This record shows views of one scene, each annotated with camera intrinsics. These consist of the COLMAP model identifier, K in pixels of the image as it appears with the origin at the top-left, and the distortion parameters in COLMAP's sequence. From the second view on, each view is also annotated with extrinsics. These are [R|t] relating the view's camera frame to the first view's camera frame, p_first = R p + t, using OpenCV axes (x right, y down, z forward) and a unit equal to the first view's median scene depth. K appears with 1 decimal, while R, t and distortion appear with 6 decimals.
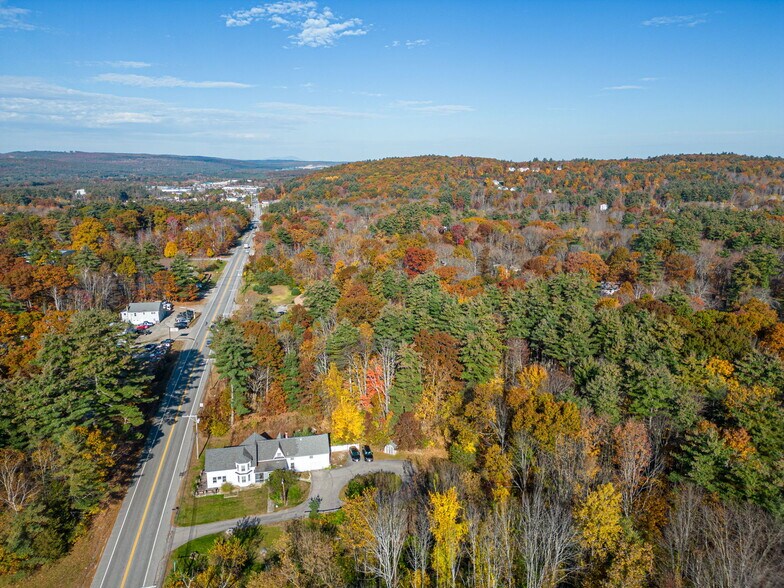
lens RADIAL K [[556.7, 0, 392.0], [0, 556.7, 294.0], [0, 0, 1]] dist [0.074884, -0.089742]
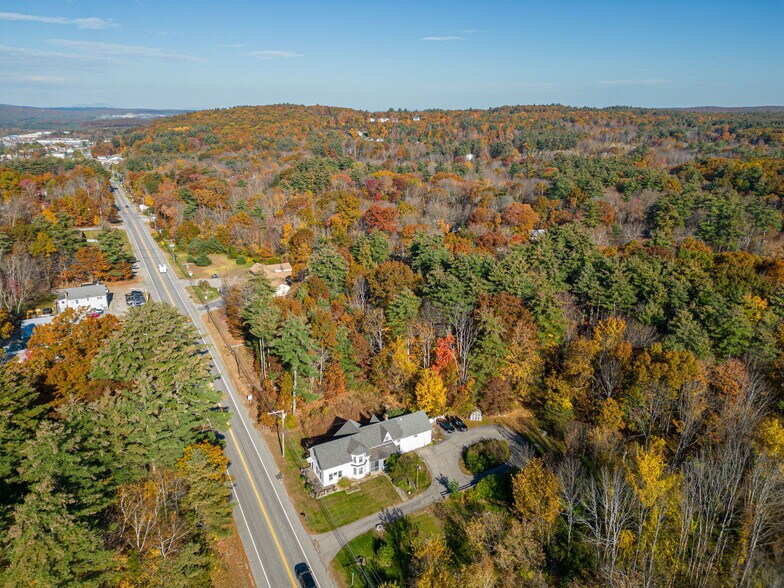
lens RADIAL K [[556.7, 0, 392.0], [0, 556.7, 294.0], [0, 0, 1]] dist [0.074884, -0.089742]
pose [[0.958032, -0.087933, 0.272840, -0.128251], [0.064759, 0.993574, 0.092829, -0.012228], [-0.279250, -0.071265, 0.957570, 0.035821]]
